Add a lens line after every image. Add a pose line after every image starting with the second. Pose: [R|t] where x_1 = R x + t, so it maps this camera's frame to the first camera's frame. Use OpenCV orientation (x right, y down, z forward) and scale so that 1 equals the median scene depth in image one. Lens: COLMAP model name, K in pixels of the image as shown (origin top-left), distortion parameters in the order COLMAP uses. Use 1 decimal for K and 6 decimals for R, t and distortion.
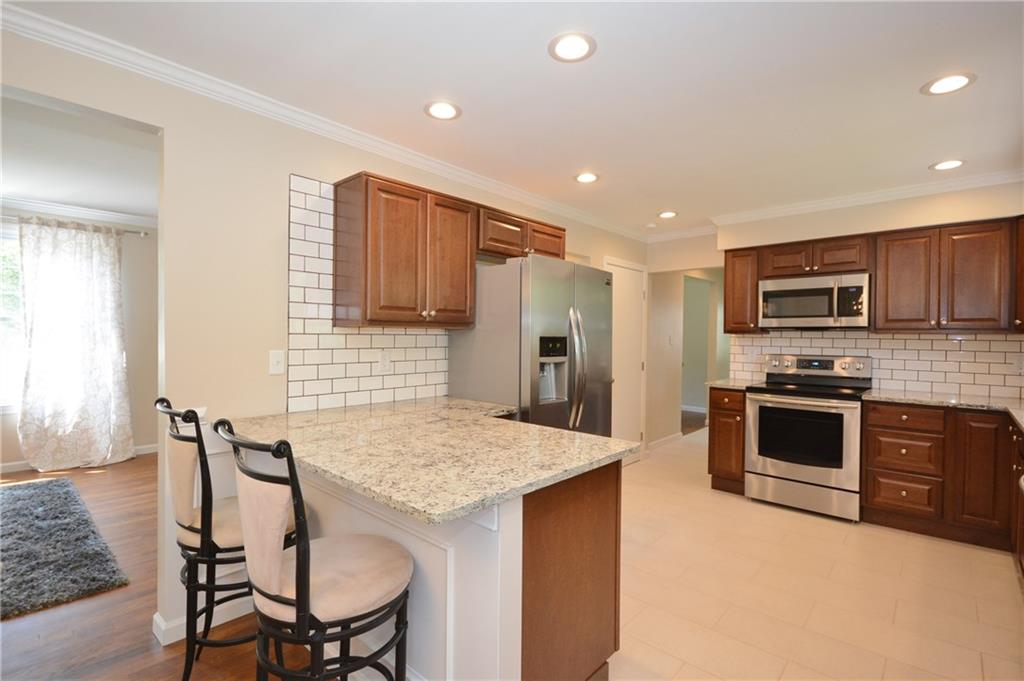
lens RADIAL K [[476.1, 0, 506.4], [0, 476.1, 338.3], [0, 0, 1]] dist [0.001245, 0.000252]
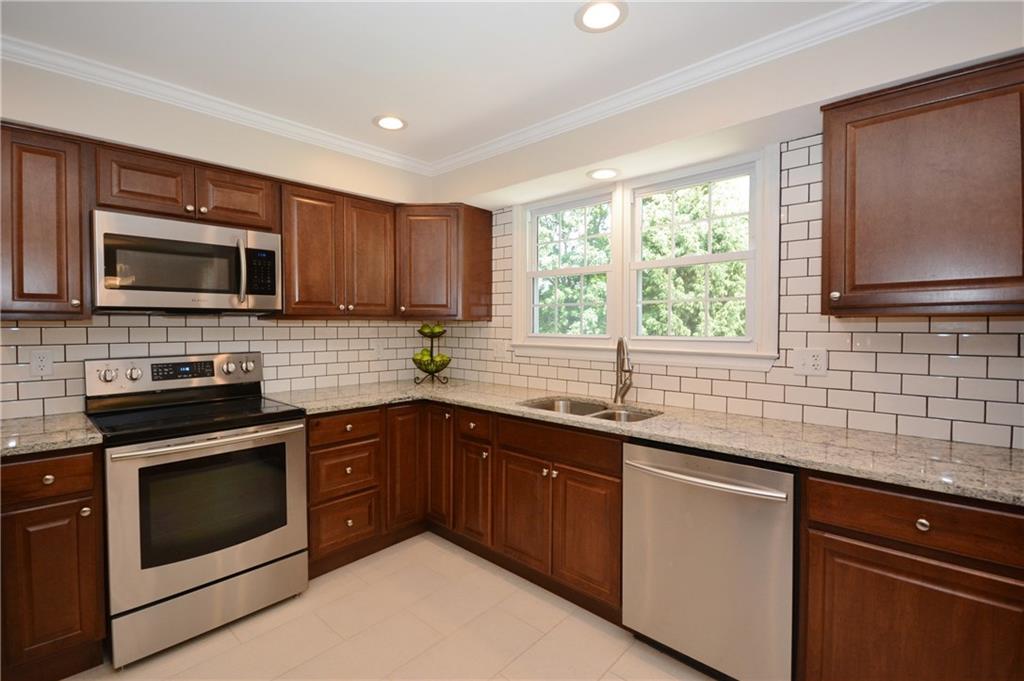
lens RADIAL K [[459.4, 0, 498.2], [0, 459.4, 337.8], [0, 0, 1]] dist [0.000898, -0.000453]
pose [[0.030160, -0.037215, 0.998852, 0.079984], [0.007680, 0.999286, 0.036999, -0.005865], [-0.999516, 0.006555, 0.030424, 0.622595]]
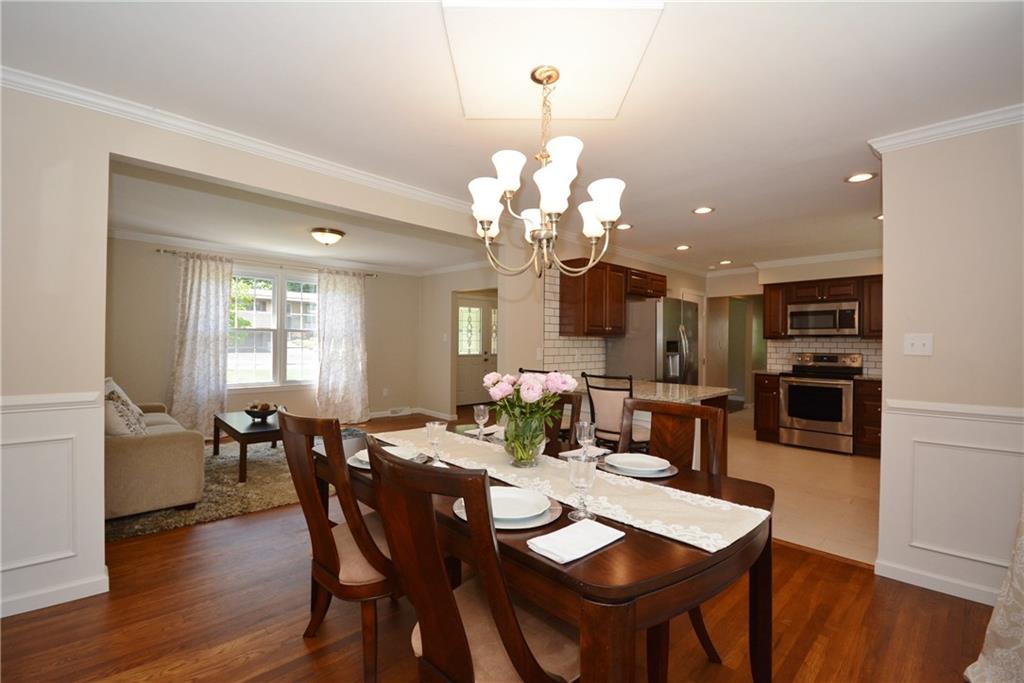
lens RADIAL K [[459.4, 0, 498.2], [0, 459.4, 338.8], [0, 0, 1]] dist [0.000898, -0.000453]
pose [[0.997935, -0.001825, -0.064205, -0.334397], [0.001041, 0.999925, -0.012242, 0.006552], [0.064223, 0.012149, 0.997862, -0.589154]]
